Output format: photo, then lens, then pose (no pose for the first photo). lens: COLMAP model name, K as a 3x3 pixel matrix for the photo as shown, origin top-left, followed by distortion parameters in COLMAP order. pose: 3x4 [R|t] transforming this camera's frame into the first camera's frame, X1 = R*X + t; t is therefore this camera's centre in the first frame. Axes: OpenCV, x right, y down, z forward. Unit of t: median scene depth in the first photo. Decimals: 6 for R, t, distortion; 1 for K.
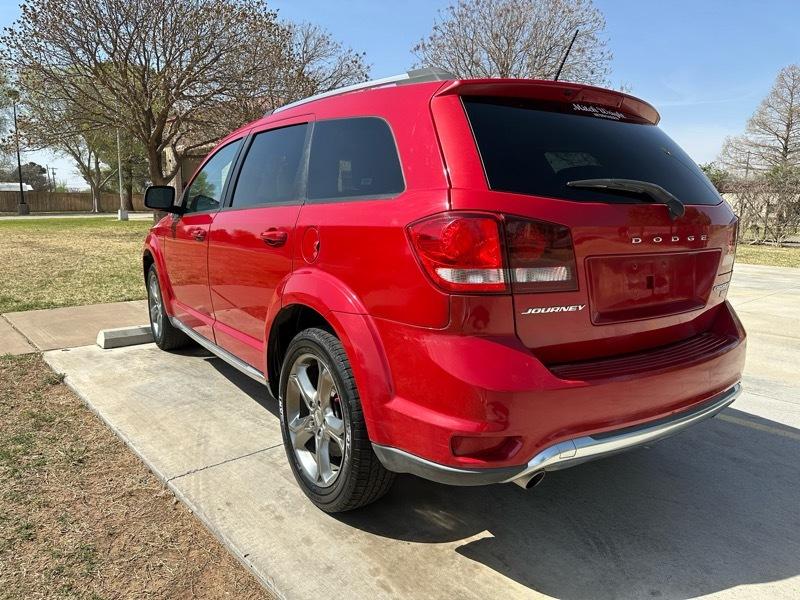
lens RADIAL K [[578.8, 0, 395.5], [0, 578.8, 290.1], [0, 0, 1]] dist [0.054893, -0.083112]
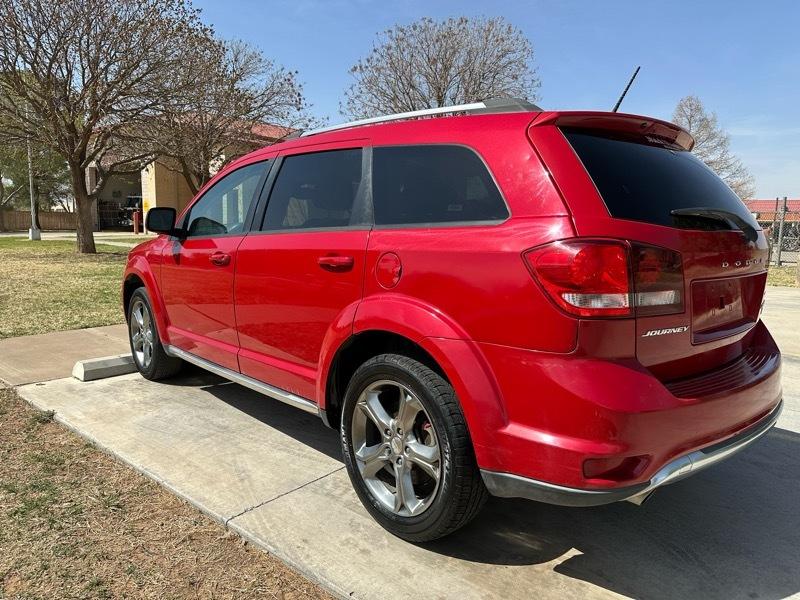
lens RADIAL K [[578.8, 0, 395.5], [0, 578.8, 290.1], [0, 0, 1]] dist [0.054893, -0.083112]
pose [[0.990302, -0.016601, 0.137938, -0.247919], [0.020708, 0.999382, -0.028392, -0.014555], [-0.137381, 0.030973, 0.990034, 0.014951]]
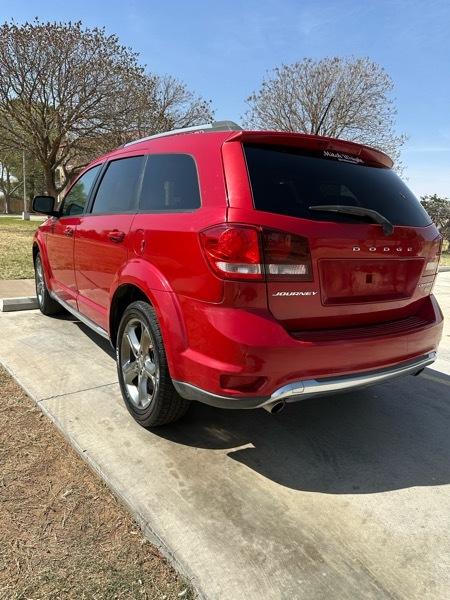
lens RADIAL K [[434.1, 0, 225.0], [0, 434.1, 300.0], [0, 0, 1]] dist [0.054893, -0.083112]
pose [[0.998895, 0.046103, -0.009145, 0.073950], [-0.045684, 0.998084, 0.041723, 0.008335], [0.011052, -0.041259, 0.999087, -0.070765]]
